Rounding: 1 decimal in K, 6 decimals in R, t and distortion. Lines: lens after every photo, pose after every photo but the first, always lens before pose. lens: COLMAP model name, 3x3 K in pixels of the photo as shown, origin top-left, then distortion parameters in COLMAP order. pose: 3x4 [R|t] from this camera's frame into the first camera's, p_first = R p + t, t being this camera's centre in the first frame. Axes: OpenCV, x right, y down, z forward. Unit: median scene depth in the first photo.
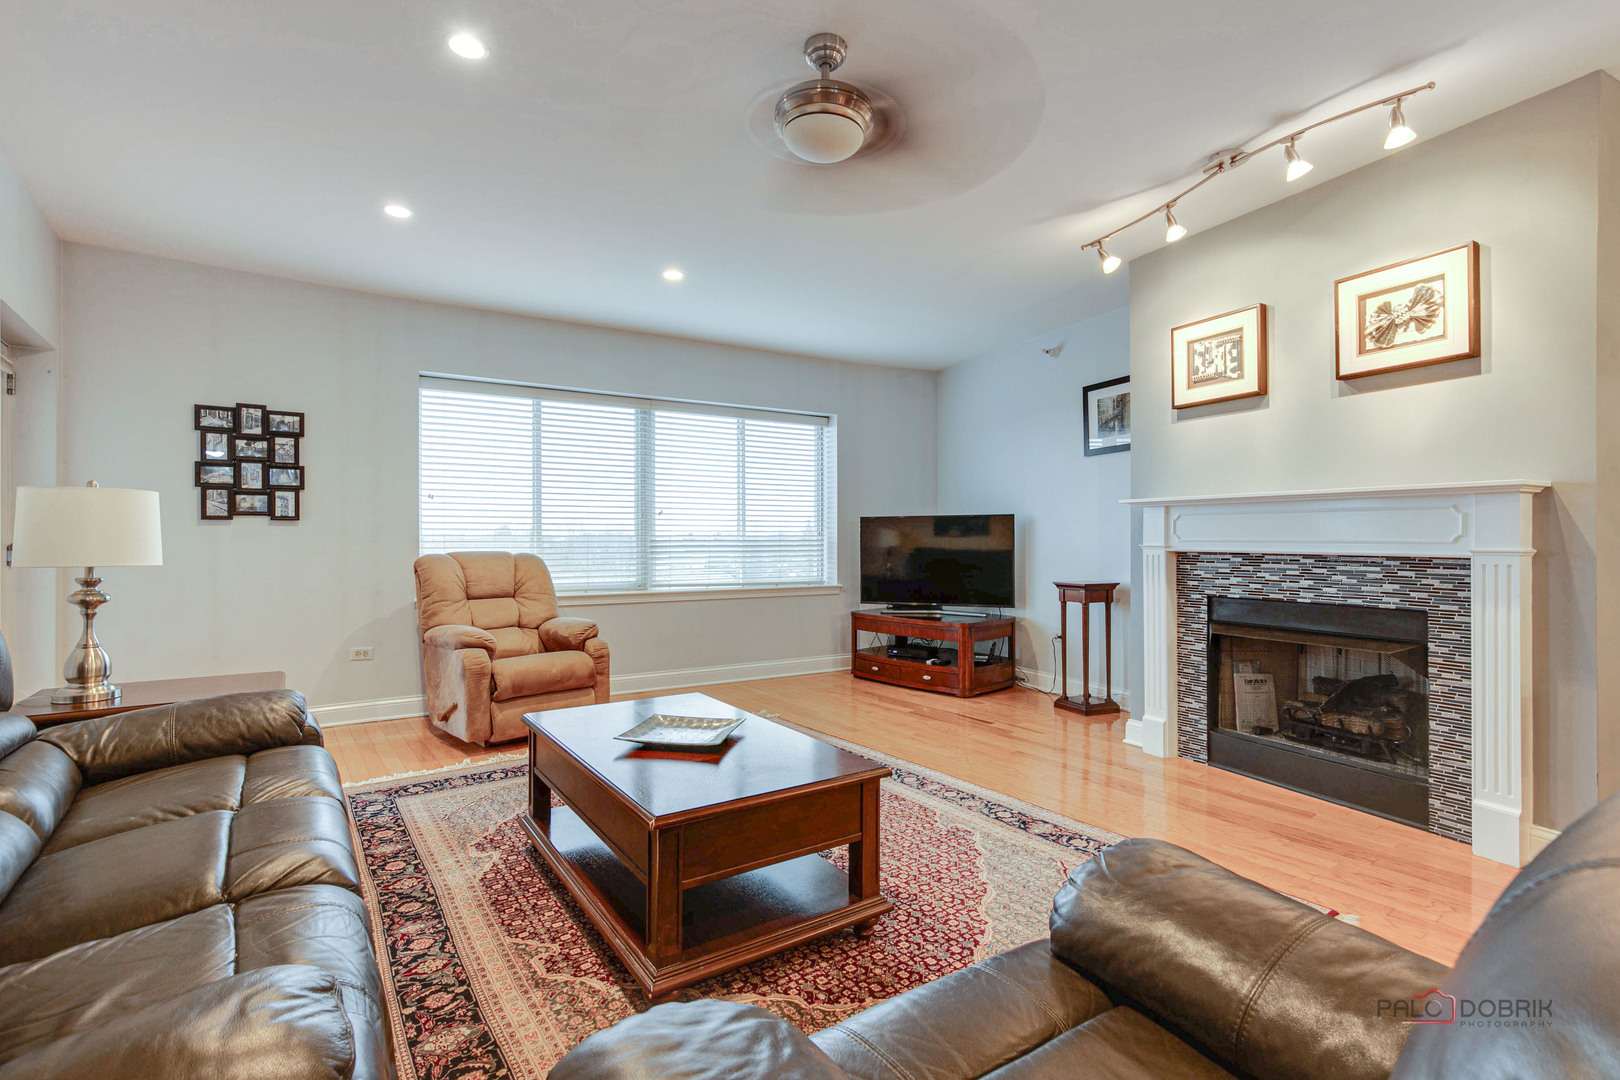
lens RADIAL K [[739.8, 0, 811.5], [0, 739.8, 537.2], [0, 0, 1]] dist [-0.012847, 0.006857]
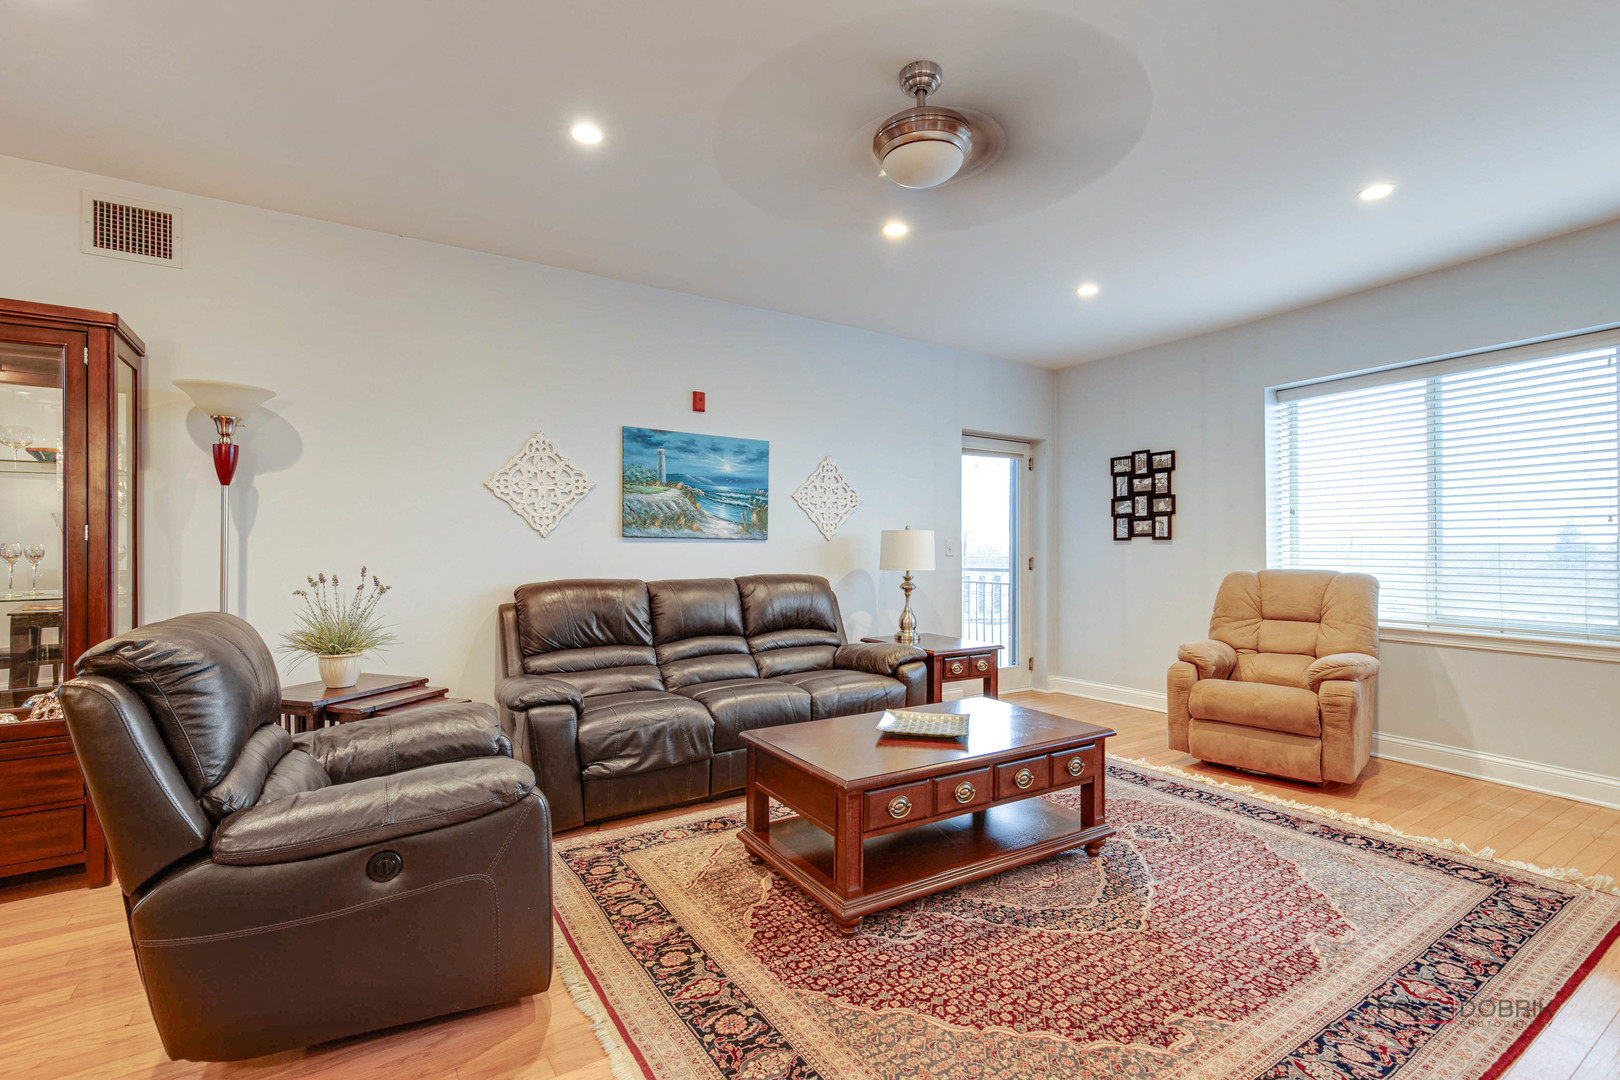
lens RADIAL K [[739.8, 0, 810.0], [0, 739.8, 540.7], [0, 0, 1]] dist [-0.012847, 0.006857]
pose [[-0.059074, -0.013460, -0.998163, 0.579175], [0.003555, 0.999900, -0.013694, -0.007172], [0.998247, -0.004357, -0.059020, 0.509934]]
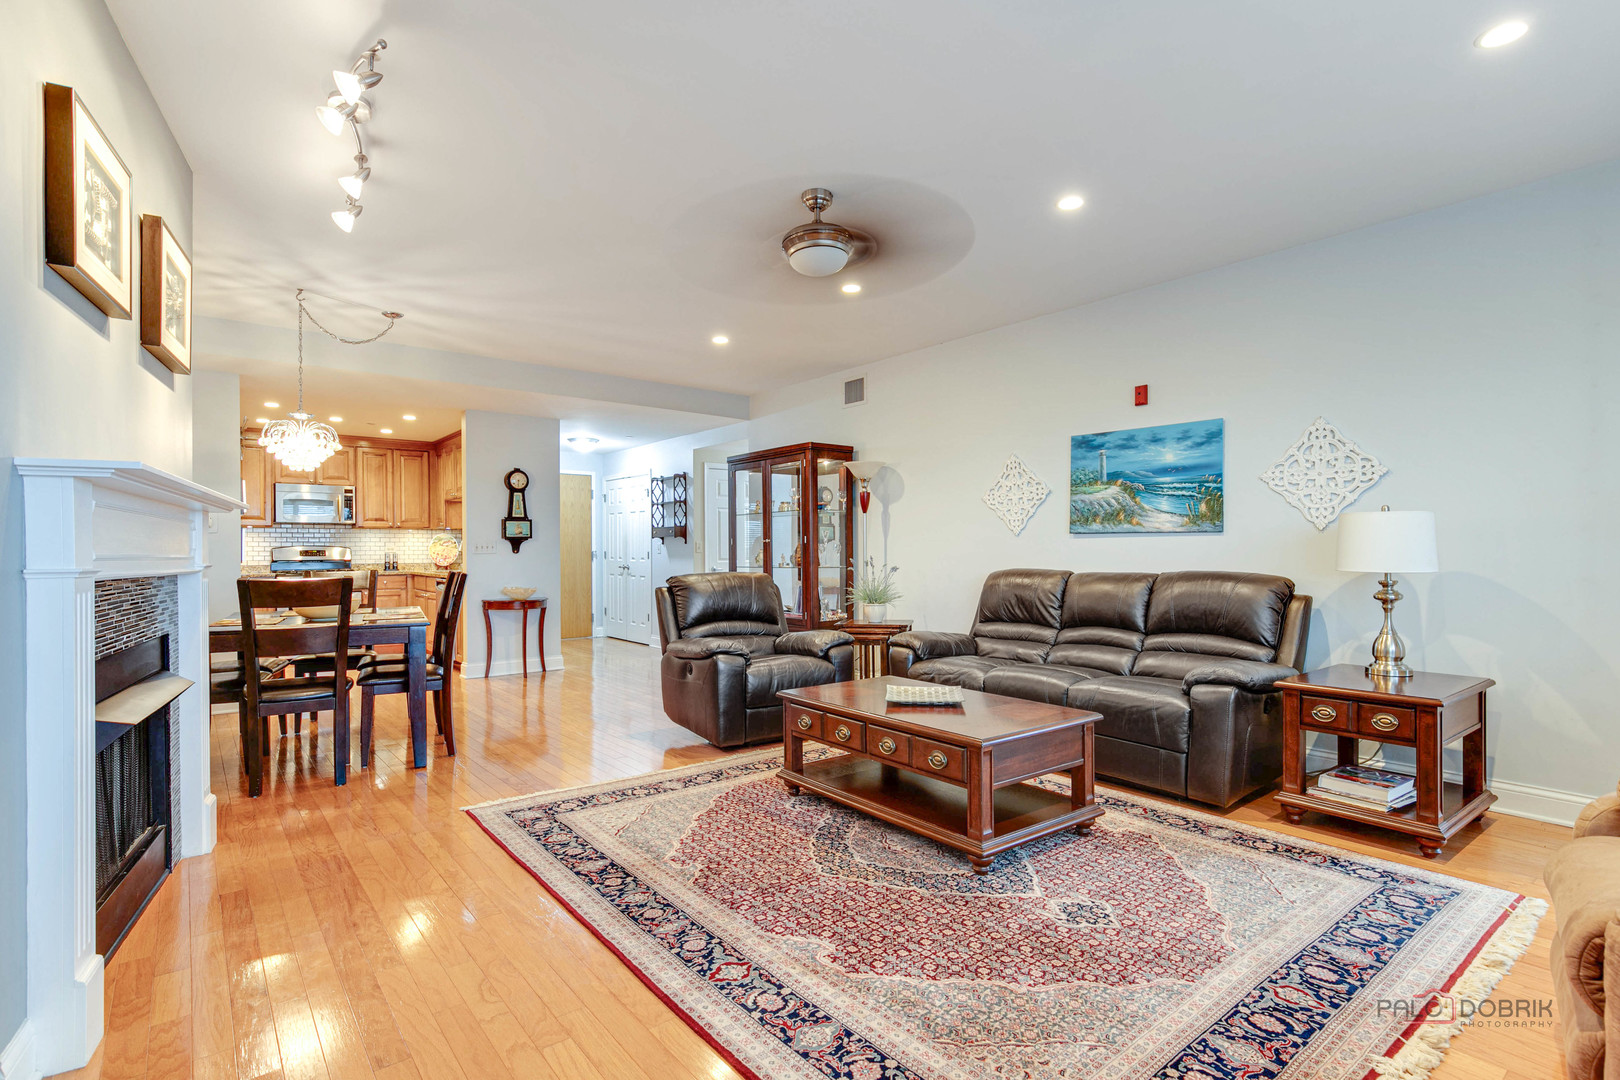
lens RADIAL K [[781.5, 0, 808.7], [0, 781.5, 549.0], [0, 0, 1]] dist [-0.005359, -0.000626]
pose [[-0.999116, 0.003010, -0.041926, 0.054974], [0.003244, 0.999980, -0.005509, 0.002458], [0.041908, -0.005640, -0.999106, 1.383061]]
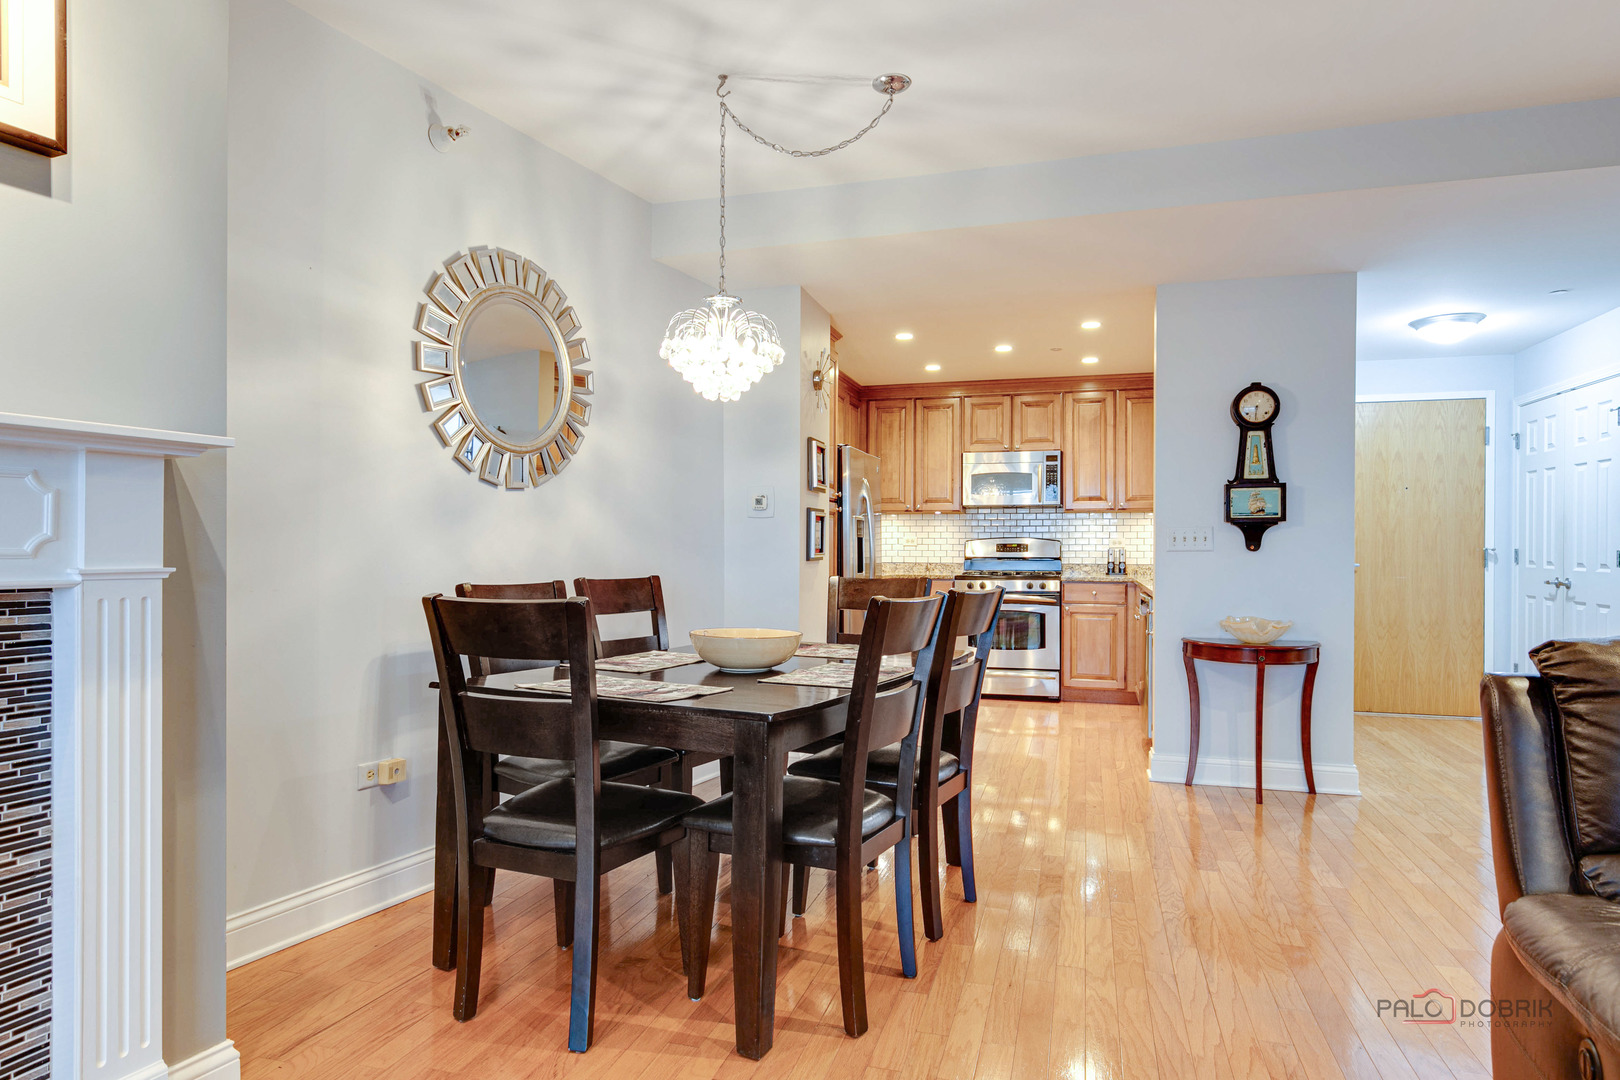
lens RADIAL K [[943.6, 0, 804.8], [0, 943.6, 551.9], [0, 0, 1]] dist [0.004481, 0.001899]
pose [[-0.603831, -0.007356, 0.797078, 0.087736], [-0.006357, 0.999970, 0.004414, -0.000039], [-0.797087, -0.002402, -0.603860, 0.648276]]
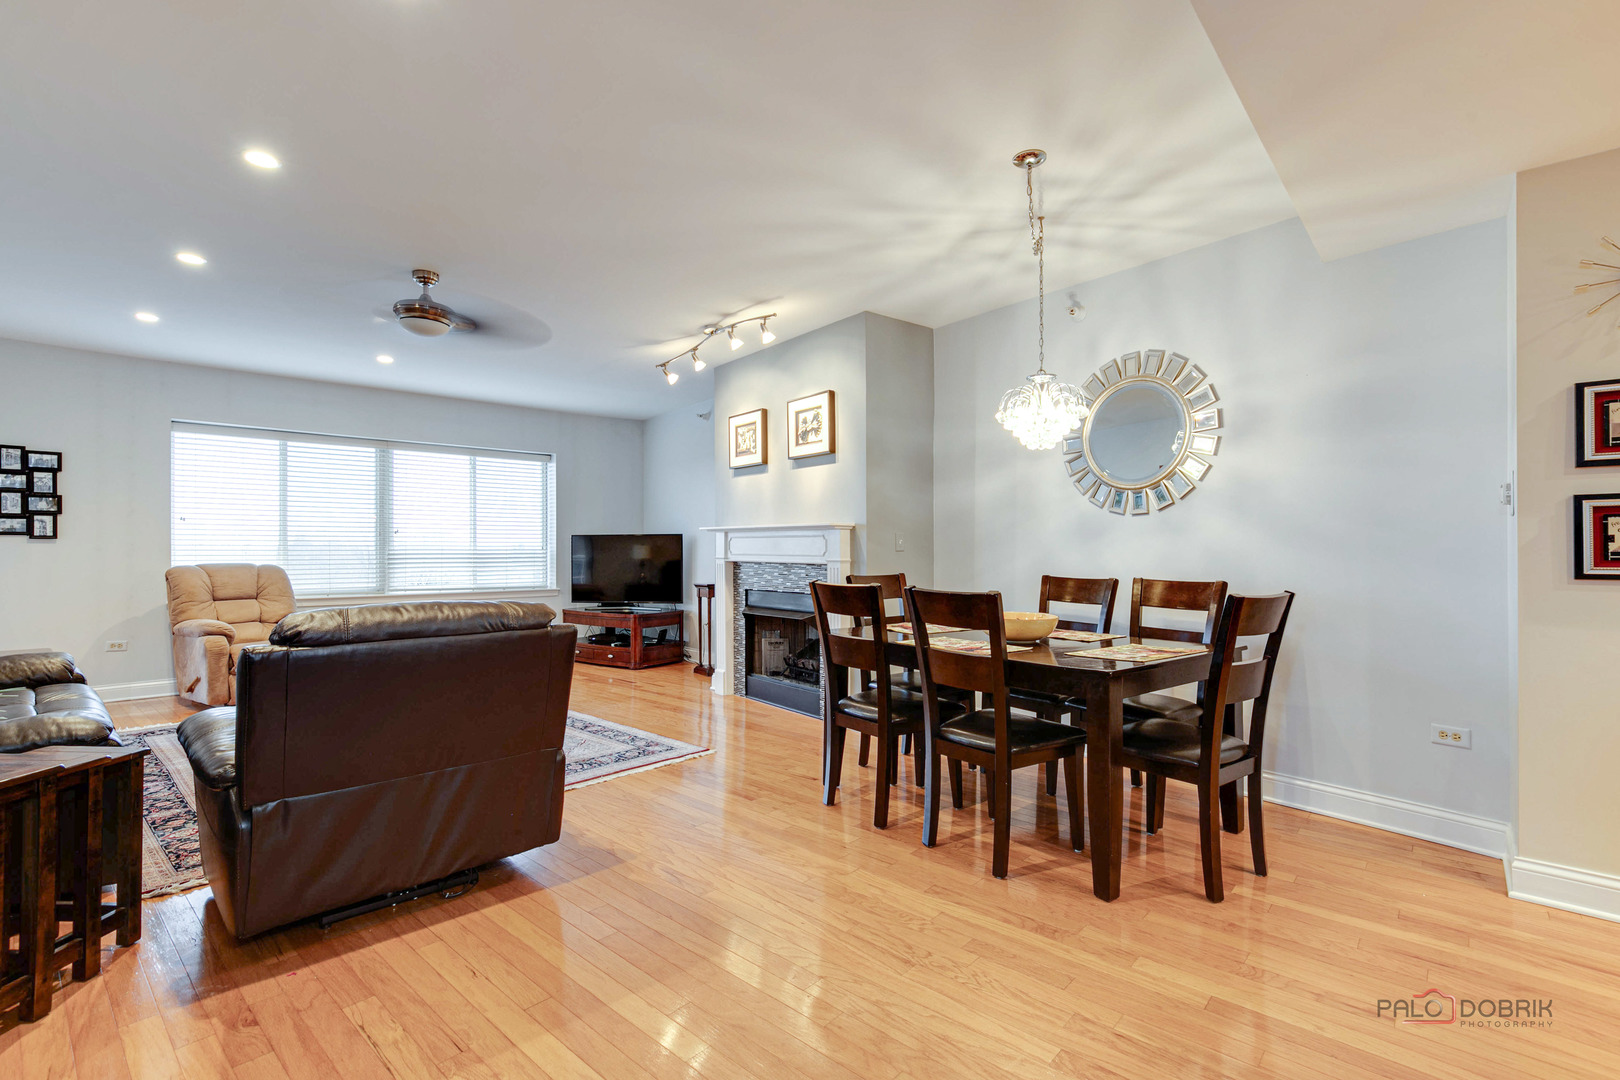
lens RADIAL K [[739.8, 0, 812.4], [0, 739.8, 547.3], [0, 0, 1]] dist [-0.012847, 0.006857]
pose [[0.978149, -0.000095, 0.207906, 0.310395], [0.000281, 1.000000, -0.000865, -0.007799], [-0.207906, 0.000905, 0.978148, -0.507206]]
